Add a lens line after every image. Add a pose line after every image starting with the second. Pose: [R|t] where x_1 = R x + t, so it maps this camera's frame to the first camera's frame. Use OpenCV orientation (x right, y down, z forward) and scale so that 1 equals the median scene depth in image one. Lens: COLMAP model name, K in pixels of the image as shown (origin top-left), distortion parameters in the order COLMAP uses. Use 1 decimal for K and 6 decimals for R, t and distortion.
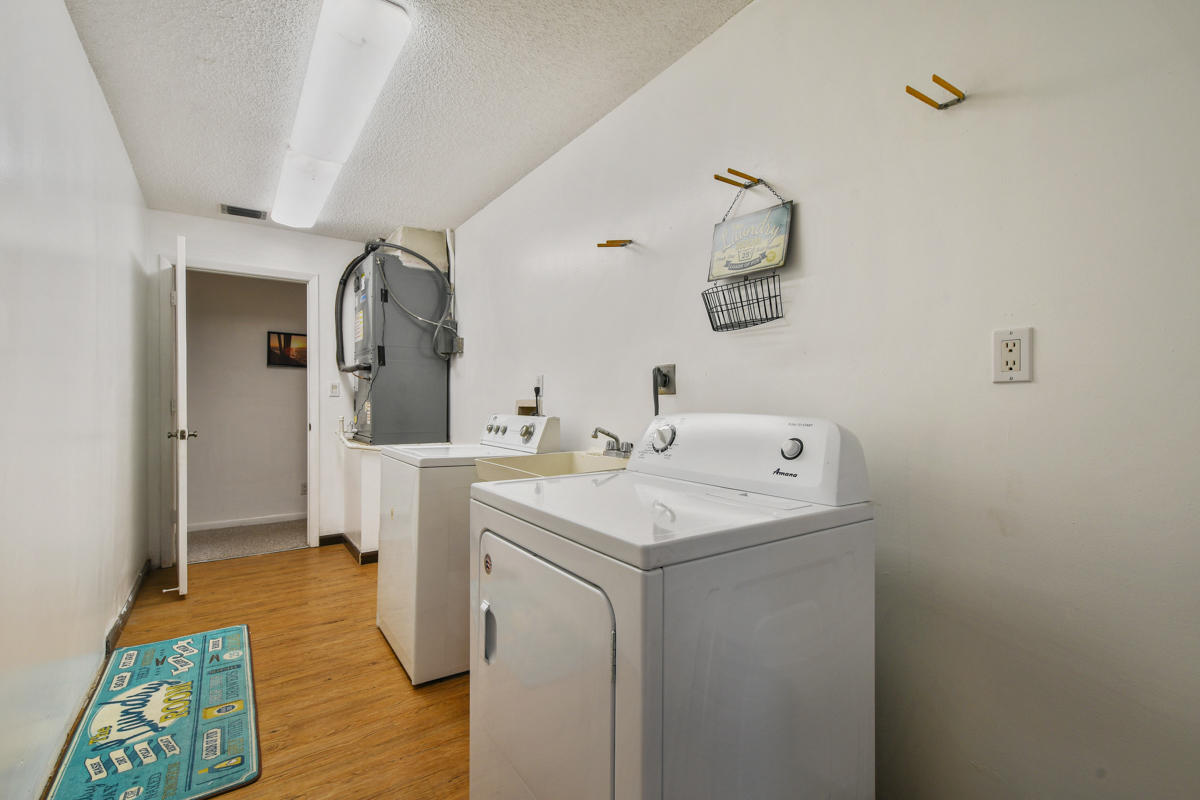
lens RADIAL K [[534.6, 0, 602.5], [0, 534.6, 403.5], [0, 0, 1]] dist [0.001358, 0.000001]
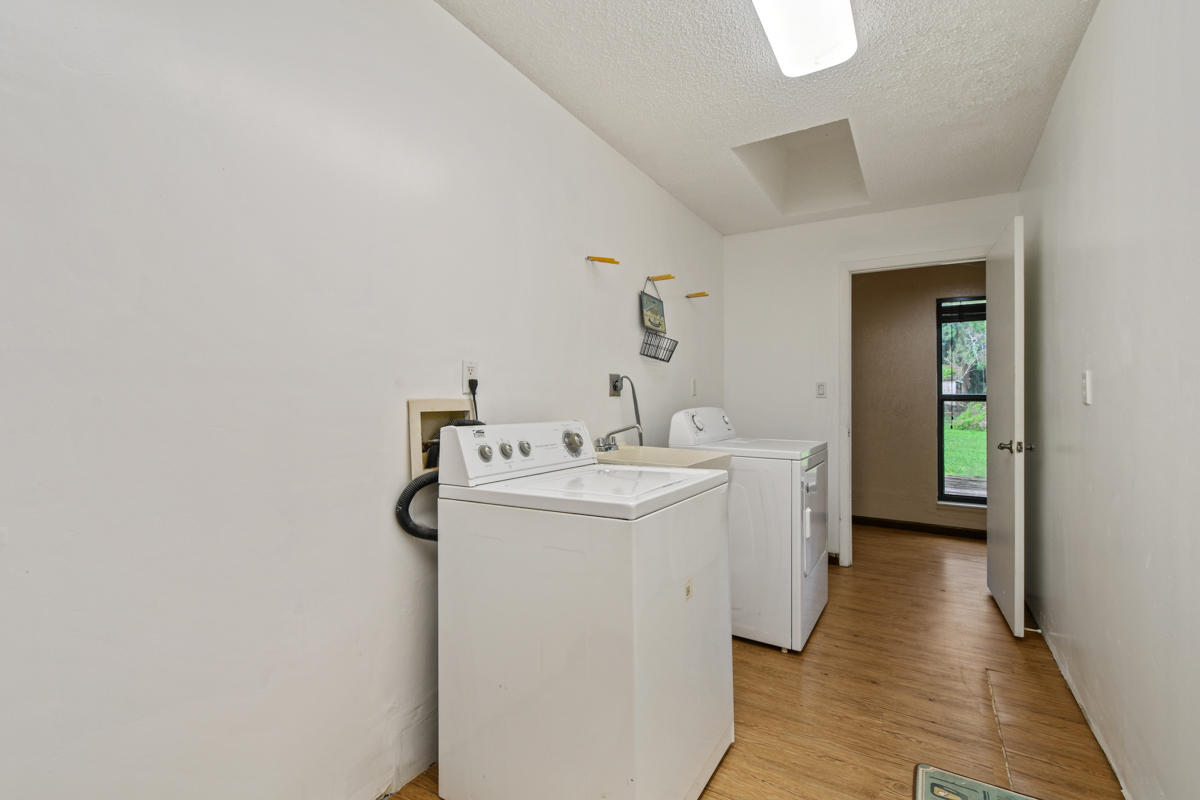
lens RADIAL K [[534.6, 0, 602.5], [0, 534.6, 403.5], [0, 0, 1]] dist [0.001358, 0.000001]
pose [[-0.412685, -0.003823, 0.910866, -1.193522], [0.003689, 0.999976, 0.005868, -0.008832], [-0.910866, 0.005782, -0.412661, 1.774179]]
